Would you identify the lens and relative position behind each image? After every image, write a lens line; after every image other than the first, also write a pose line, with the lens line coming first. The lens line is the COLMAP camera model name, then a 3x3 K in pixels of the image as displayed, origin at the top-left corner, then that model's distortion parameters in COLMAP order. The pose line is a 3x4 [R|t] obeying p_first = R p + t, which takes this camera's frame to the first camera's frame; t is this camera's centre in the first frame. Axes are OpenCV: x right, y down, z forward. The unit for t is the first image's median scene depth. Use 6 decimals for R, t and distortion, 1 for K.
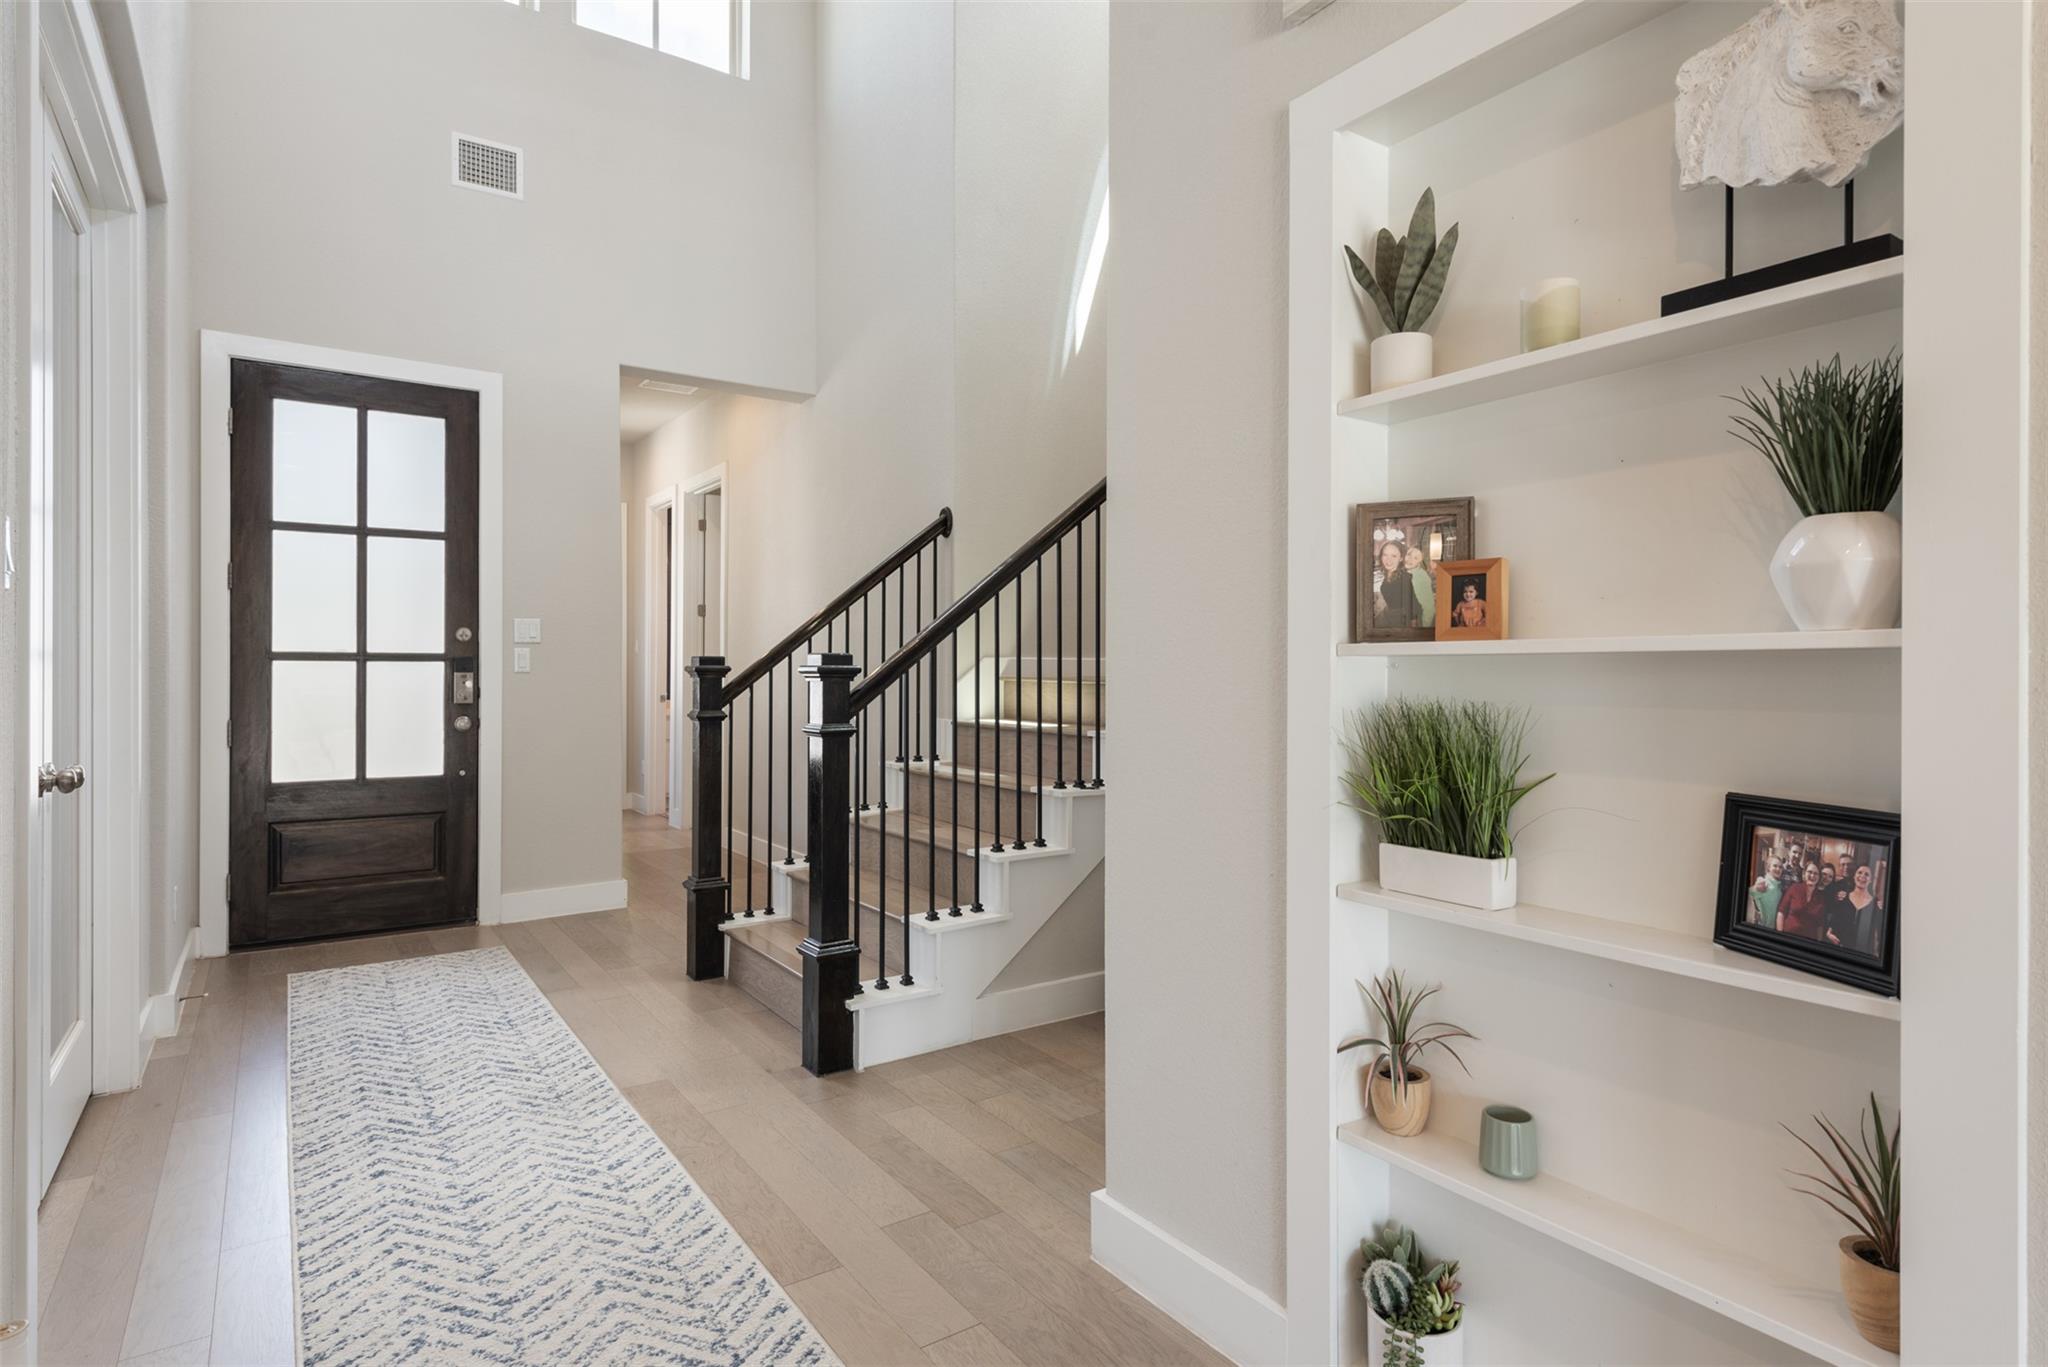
lens RADIAL K [[1083.6, 0, 1036.6], [0, 1083.6, 671.7], [0, 0, 1]] dist [0.005704, -0.000879]
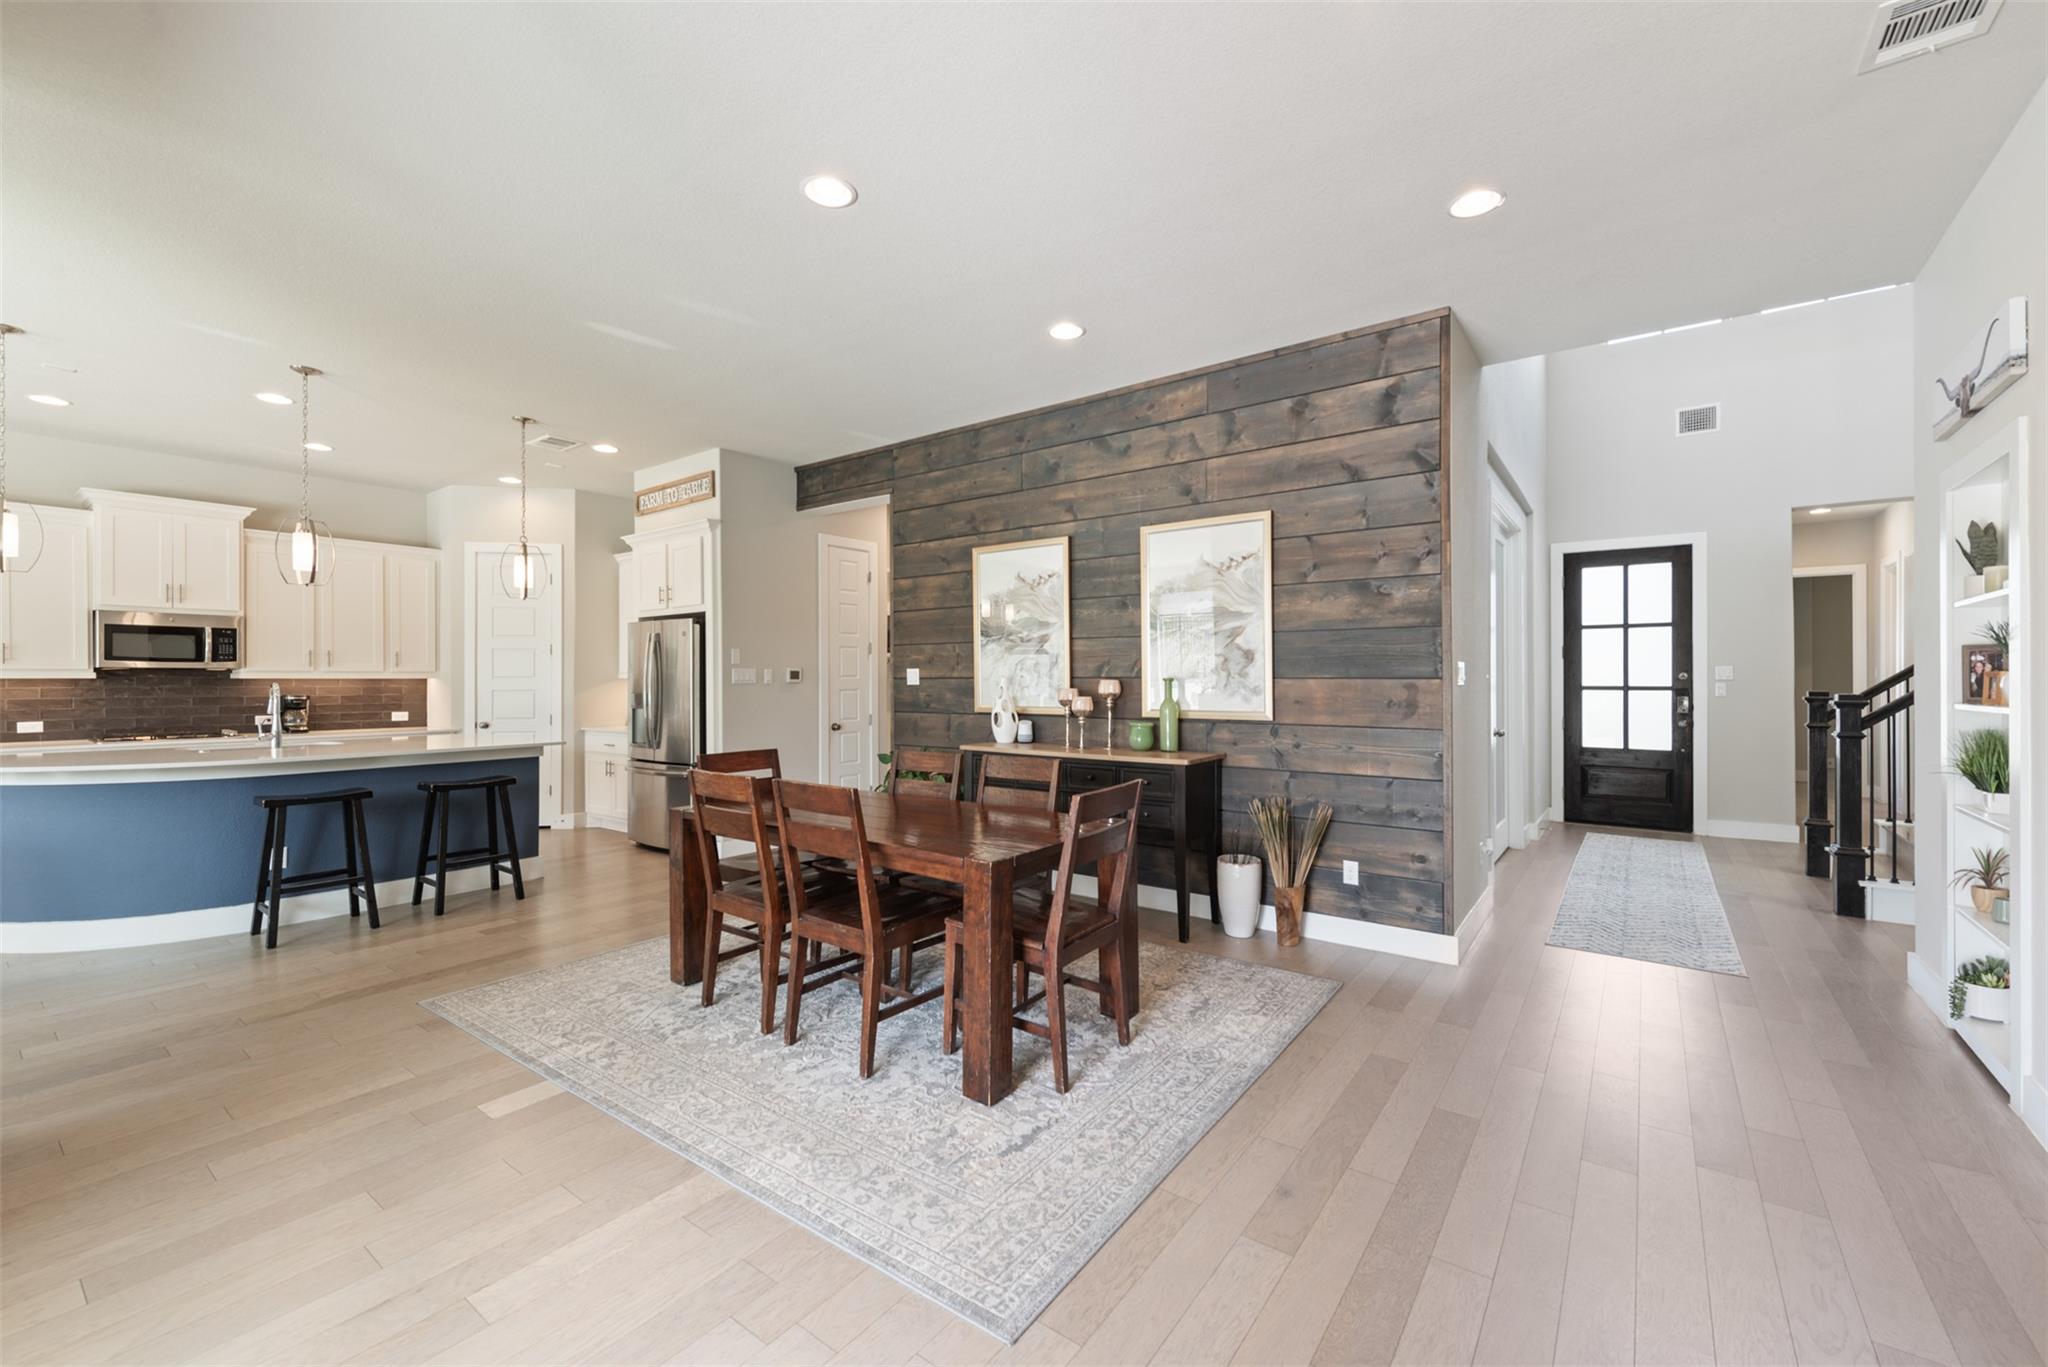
lens RADIAL K [[825.7, 0, 1033.3], [0, 825.7, 676.9], [0, 0, 1]] dist [0.001936, -0.000010]
pose [[0.320437, -0.004757, -0.947258, 0.975501], [-0.000638, 0.999986, -0.005238, -0.052421], [0.947270, 0.002283, 0.320429, -1.086542]]
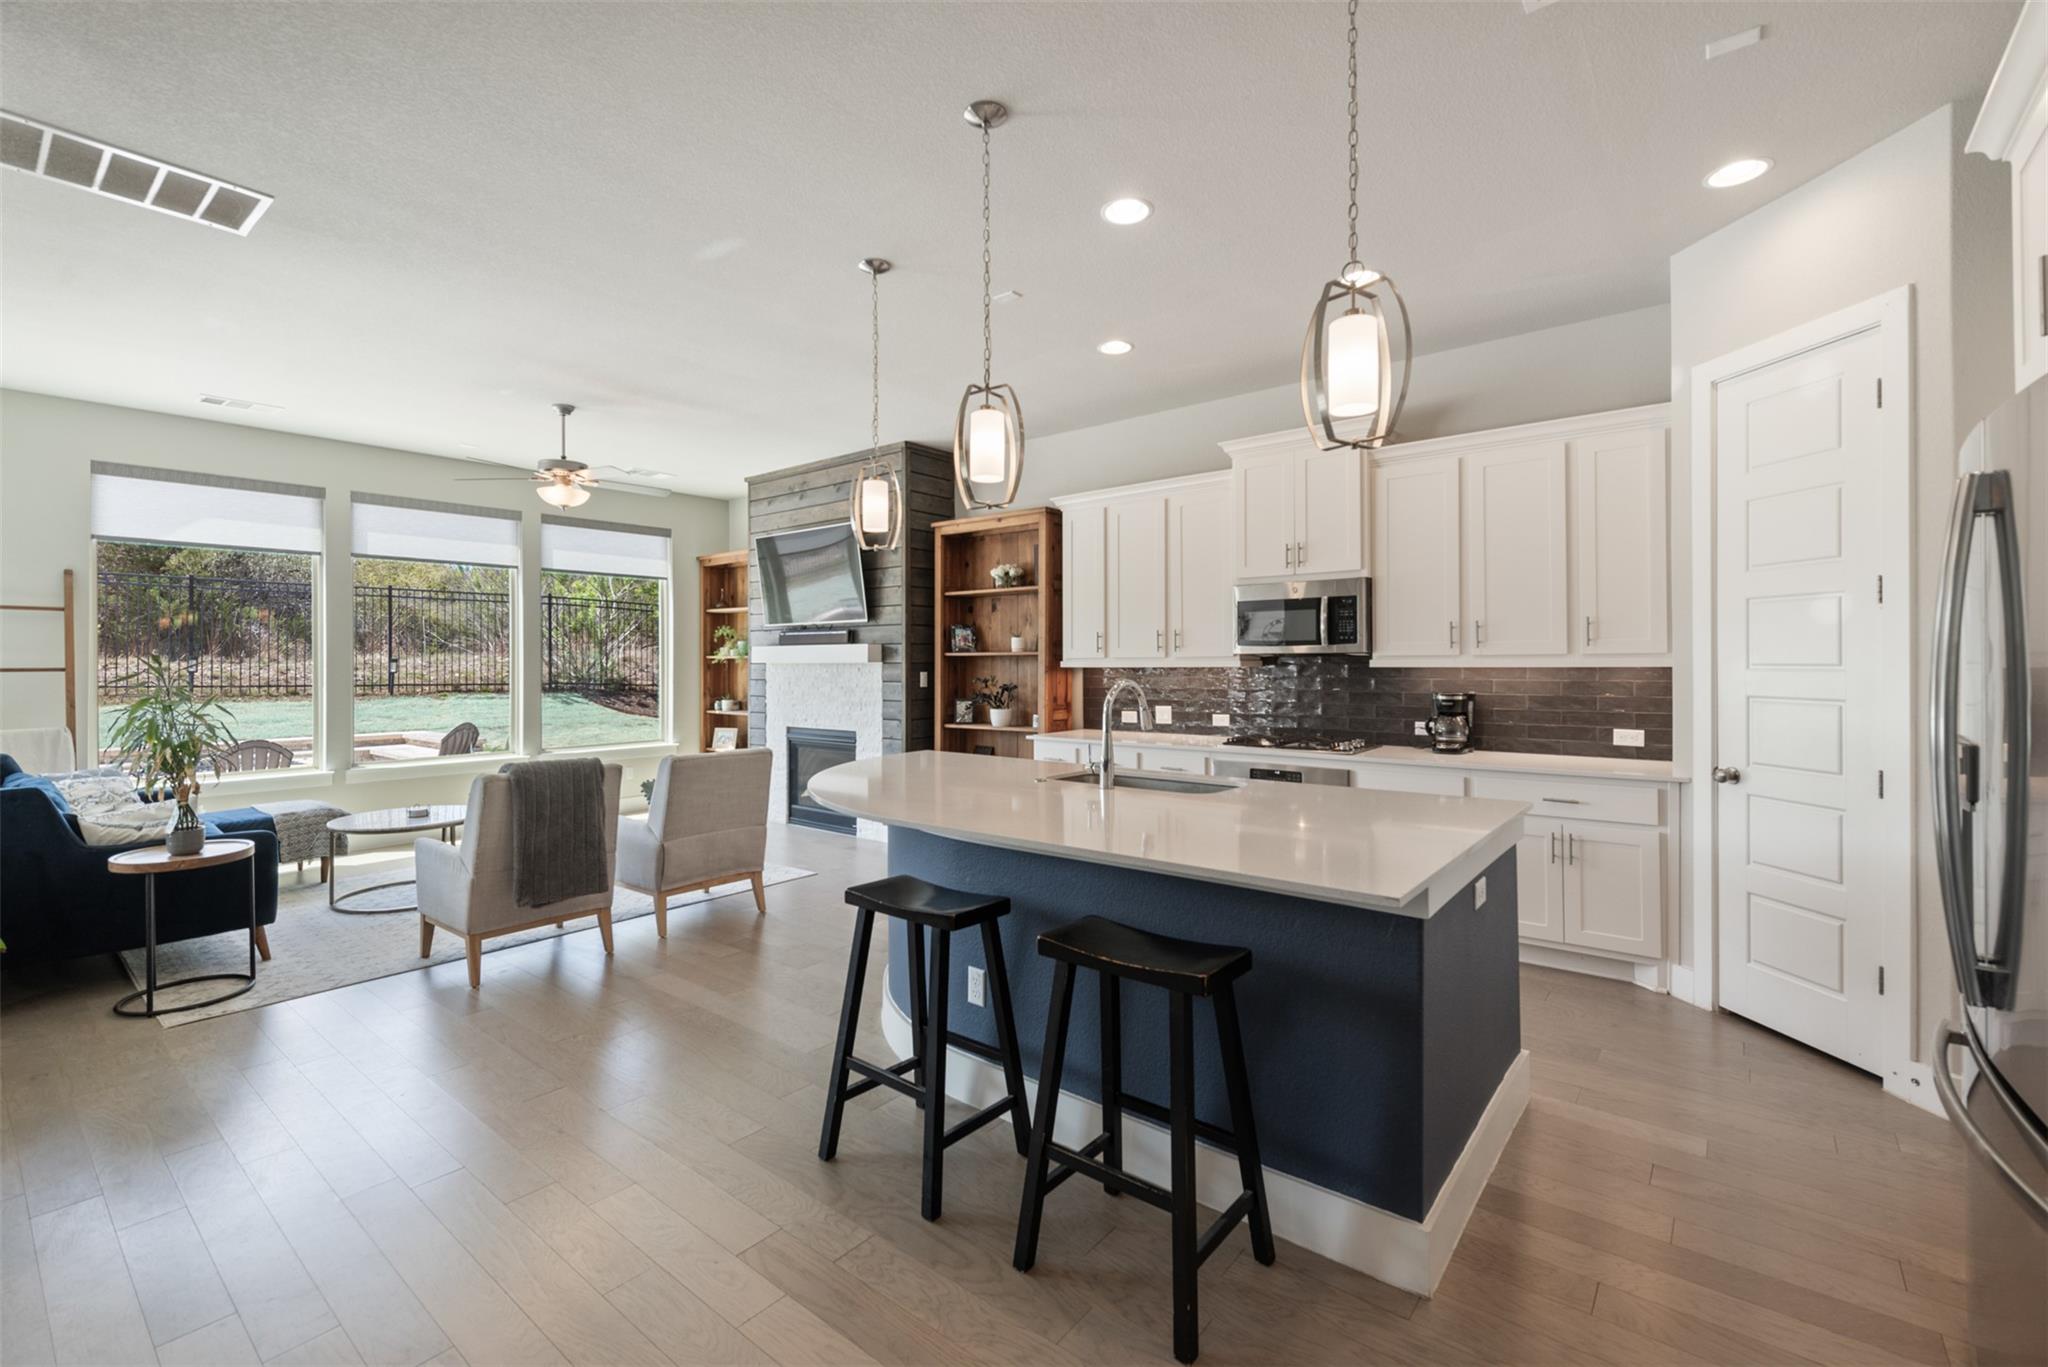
lens RADIAL K [[878.7, 0, 1033.0], [0, 878.7, 663.8], [0, 0, 1]] dist [0.006148, -0.000670]
pose [[-0.959225, 0.002527, -0.282633, -1.104106], [0.001791, 0.999994, 0.002860, -0.073399], [0.282639, 0.002238, -0.959224, -0.990255]]
